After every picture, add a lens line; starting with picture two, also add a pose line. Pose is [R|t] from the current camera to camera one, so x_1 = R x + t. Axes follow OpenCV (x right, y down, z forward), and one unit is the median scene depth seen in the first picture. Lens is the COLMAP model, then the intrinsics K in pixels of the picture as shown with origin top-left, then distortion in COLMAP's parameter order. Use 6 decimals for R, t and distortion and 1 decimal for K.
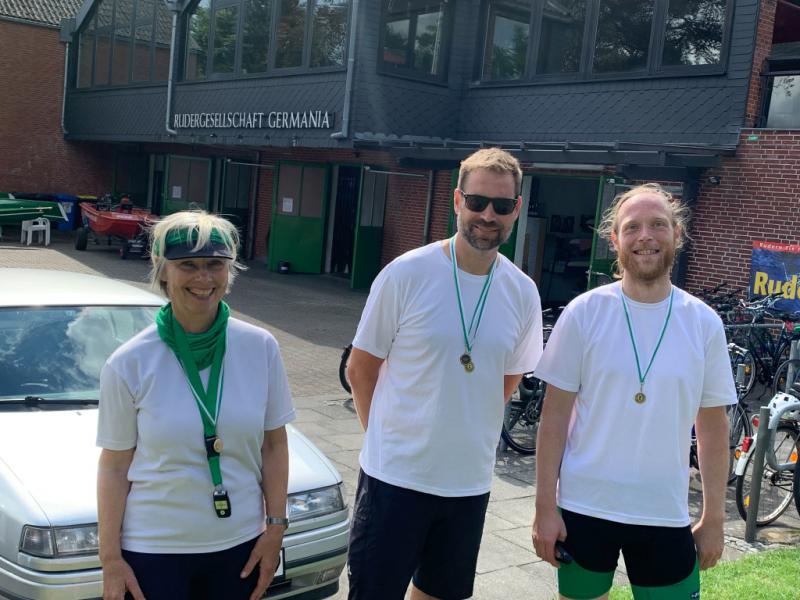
lens RADIAL K [[993.2, 0, 406.8], [0, 993.2, 318.9], [0, 0, 1]] dist [0.038893, 0.000000]
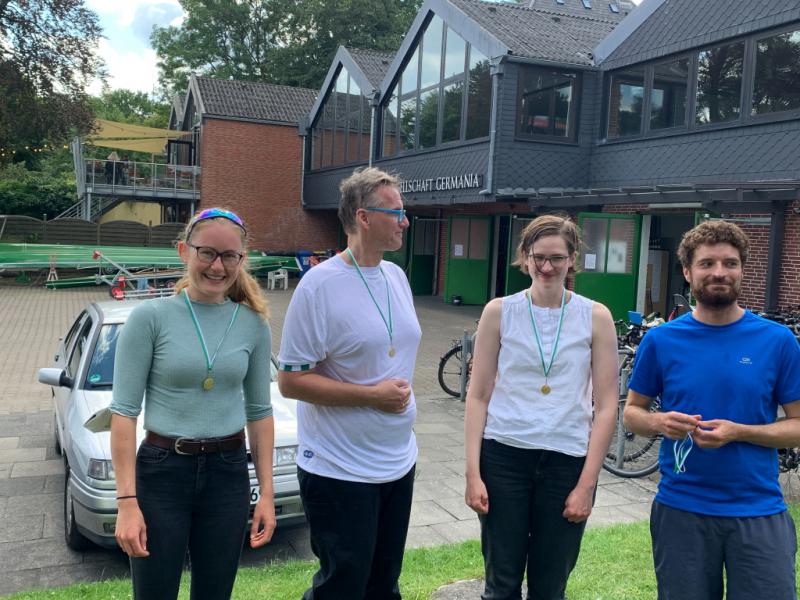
lens RADIAL K [[844.8, 0, 389.6], [0, 844.8, 287.7], [0, 0, 1]] dist [0.030295, 0.000000]
pose [[0.964860, -0.036129, -0.260269, 0.087377], [0.017176, 0.997056, -0.074728, 0.010298], [0.262203, 0.067632, 0.962640, -0.034025]]
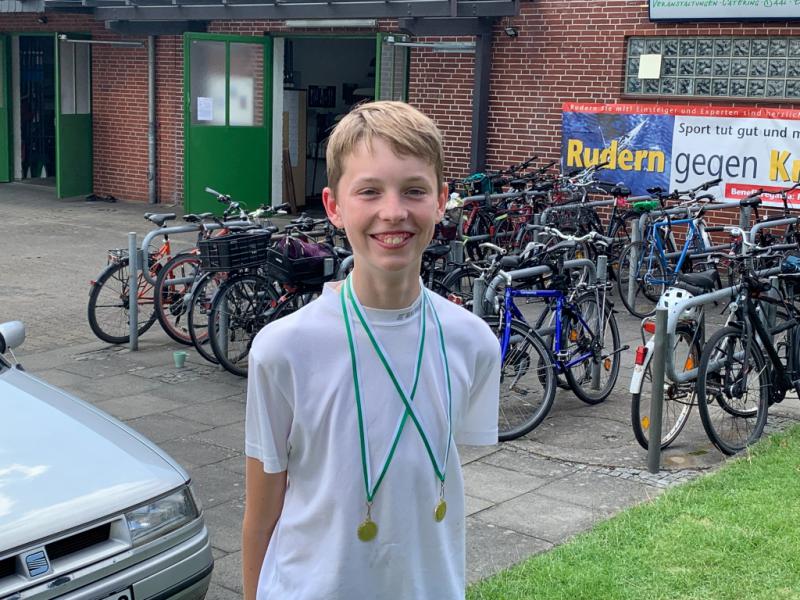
lens RADIAL K [[1205.3, 0, 389.7], [0, 1205.3, 301.0], [0, 0, 1]] dist [0.096215, 0.000000]
pose [[0.970074, -0.101705, 0.220484, -0.026433], [0.085885, 0.993071, 0.080214, -0.005696], [-0.227115, -0.058878, 0.972087, 0.030558]]
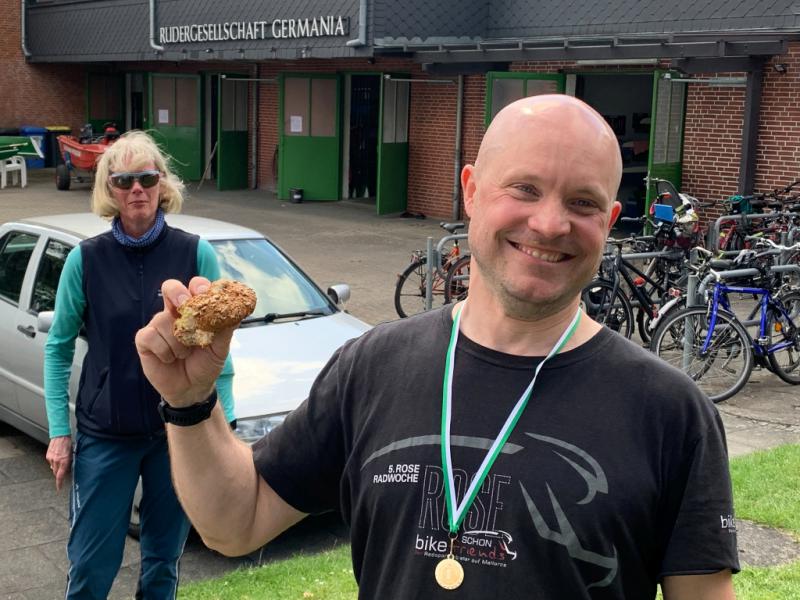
lens RADIAL K [[1205.3, 0, 401.1], [0, 1205.3, 301.8], [0, 0, 1]] dist [0.096215, 0.000000]
pose [[0.997884, -0.061982, -0.019624, -0.021356], [0.062771, 0.997121, 0.042543, 0.003085], [0.016931, -0.043685, 0.998902, -0.094063]]
